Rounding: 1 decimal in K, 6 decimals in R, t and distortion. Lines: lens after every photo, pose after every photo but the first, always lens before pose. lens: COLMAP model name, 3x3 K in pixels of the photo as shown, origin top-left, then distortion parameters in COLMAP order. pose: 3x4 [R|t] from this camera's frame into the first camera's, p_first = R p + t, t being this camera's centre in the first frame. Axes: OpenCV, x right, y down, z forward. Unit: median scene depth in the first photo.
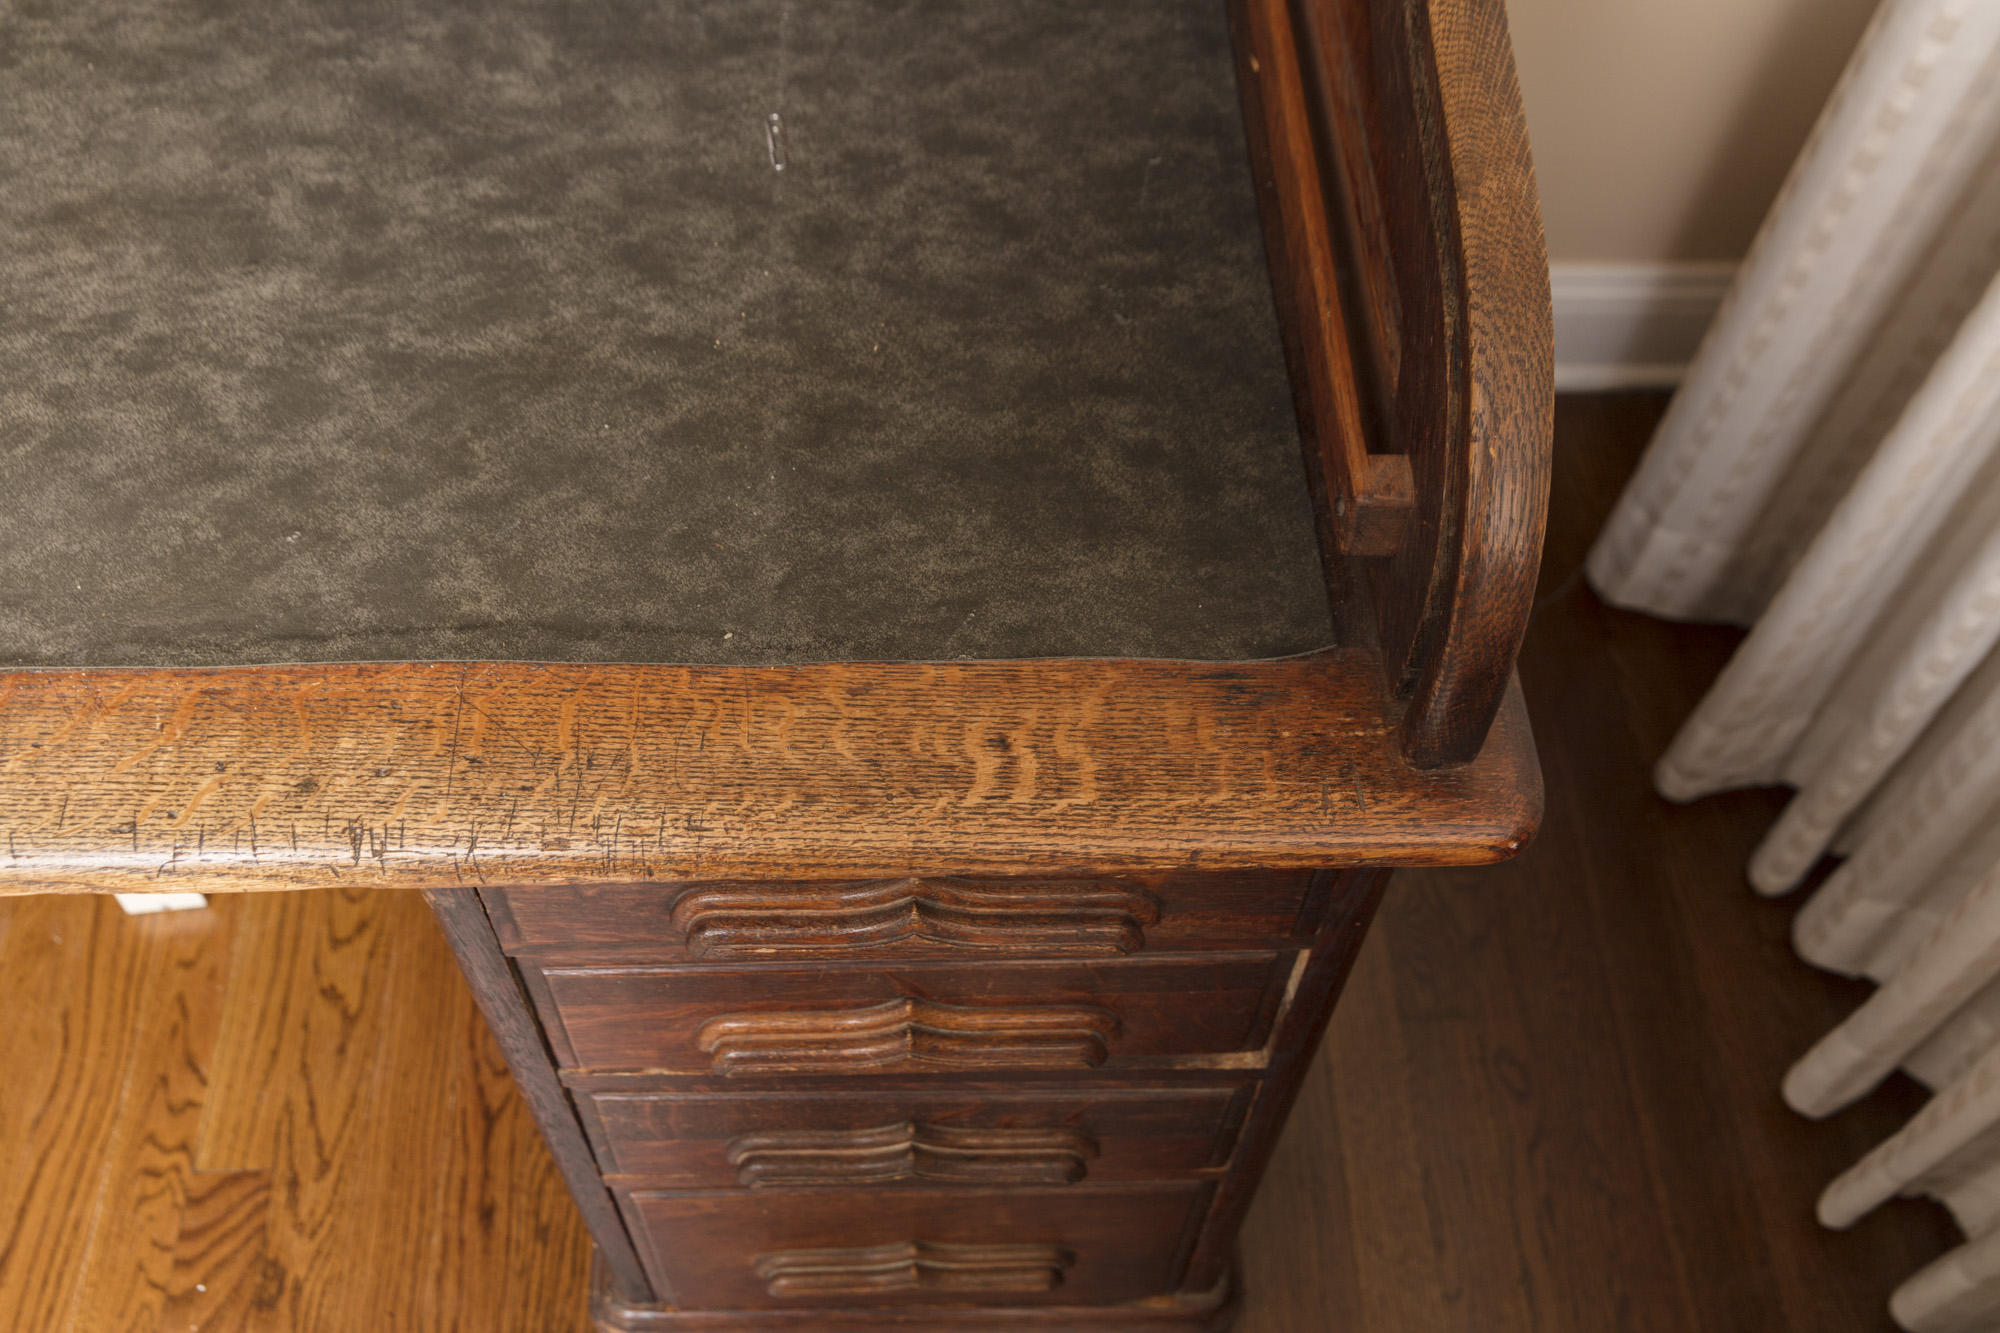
lens RADIAL K [[1935.5, 0, 995.2], [0, 1935.5, 654.1], [0, 0, 1]] dist [0.004863, 0.000029]
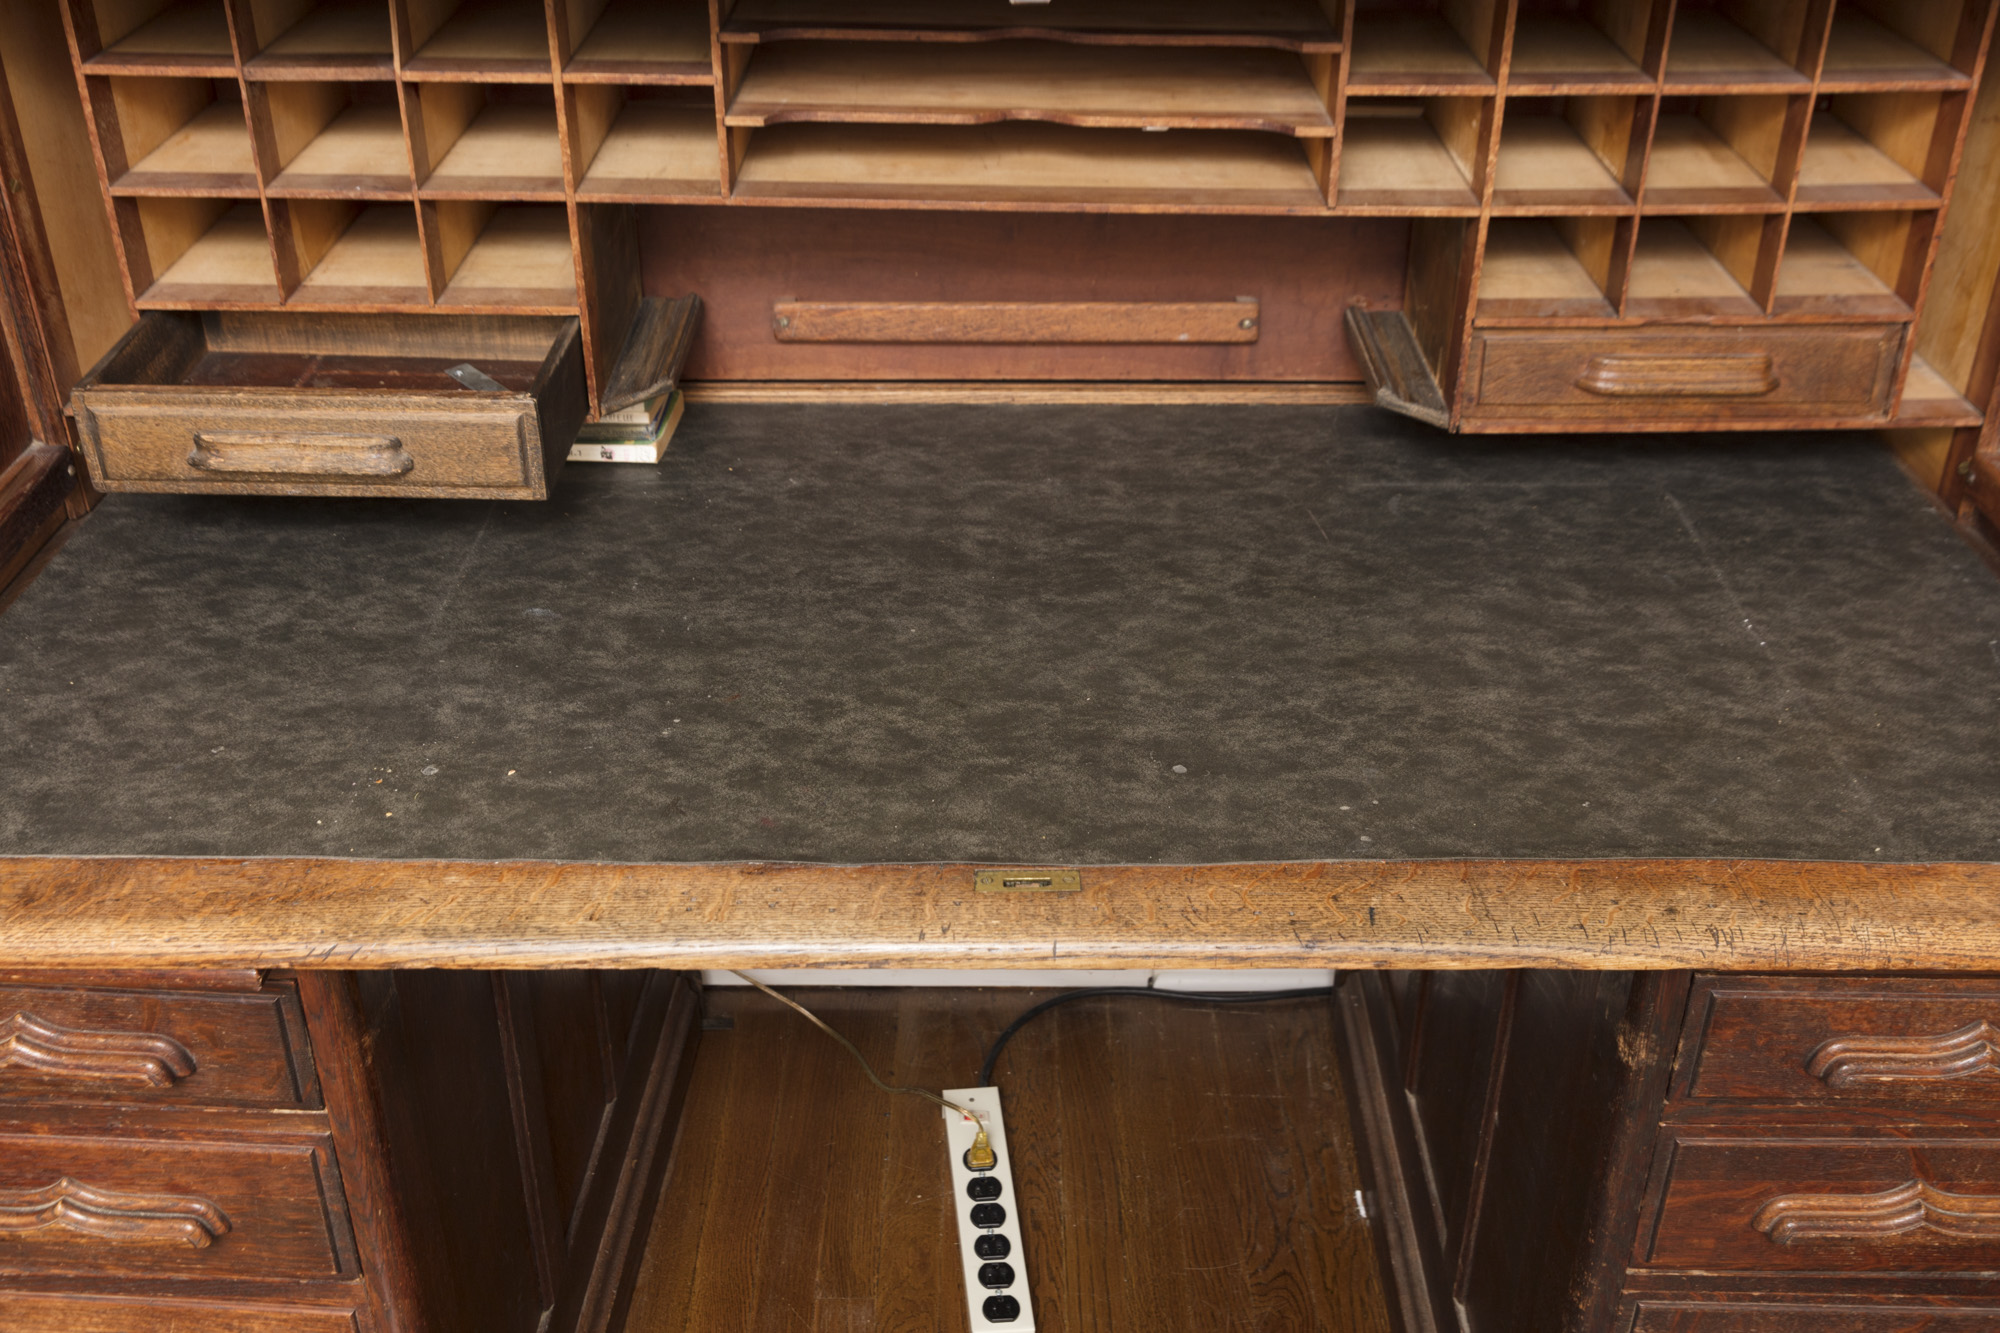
lens RADIAL K [[2000.1, 0, 1004.5], [0, 2000.1, 656.9], [0, 0, 1]] dist [-0.002581, 0.011400]
pose [[0.999066, -0.002101, -0.043164, -0.658198], [-0.016687, 0.902598, -0.430161, 0.479556], [0.039864, 0.430479, 0.901720, -0.522707]]
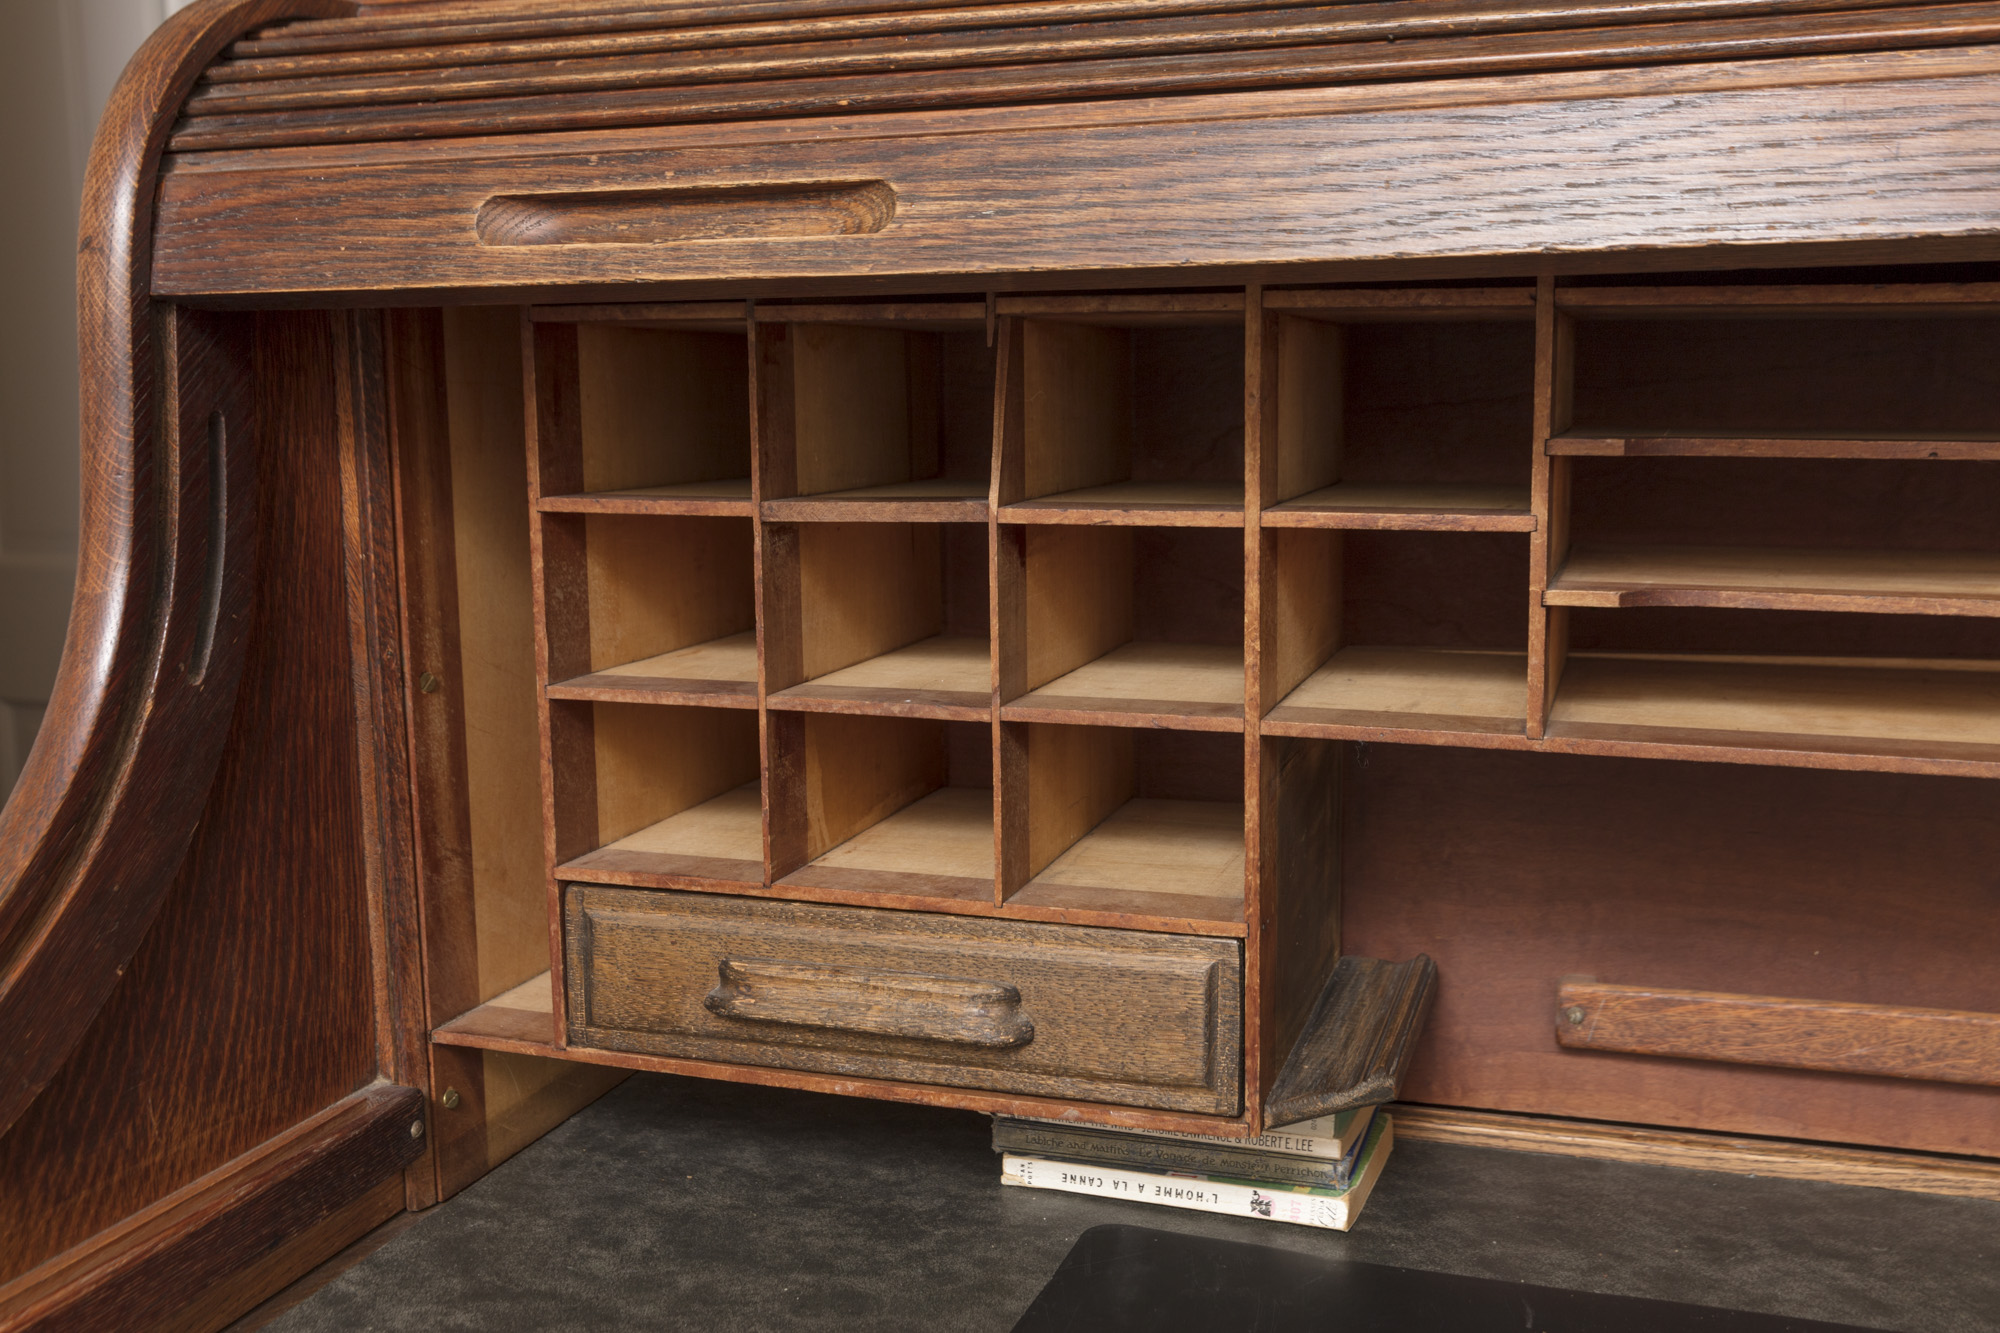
lens RADIAL K [[1964.0, 0, 997.2], [0, 1964.0, 651.3], [0, 0, 1]] dist [0.005690, -0.005347]
pose [[0.935007, 0.005145, -0.354593, -0.874657], [-0.269778, 0.659320, -0.701795, 0.084603], [0.230179, 0.751845, 0.617857, 0.173895]]
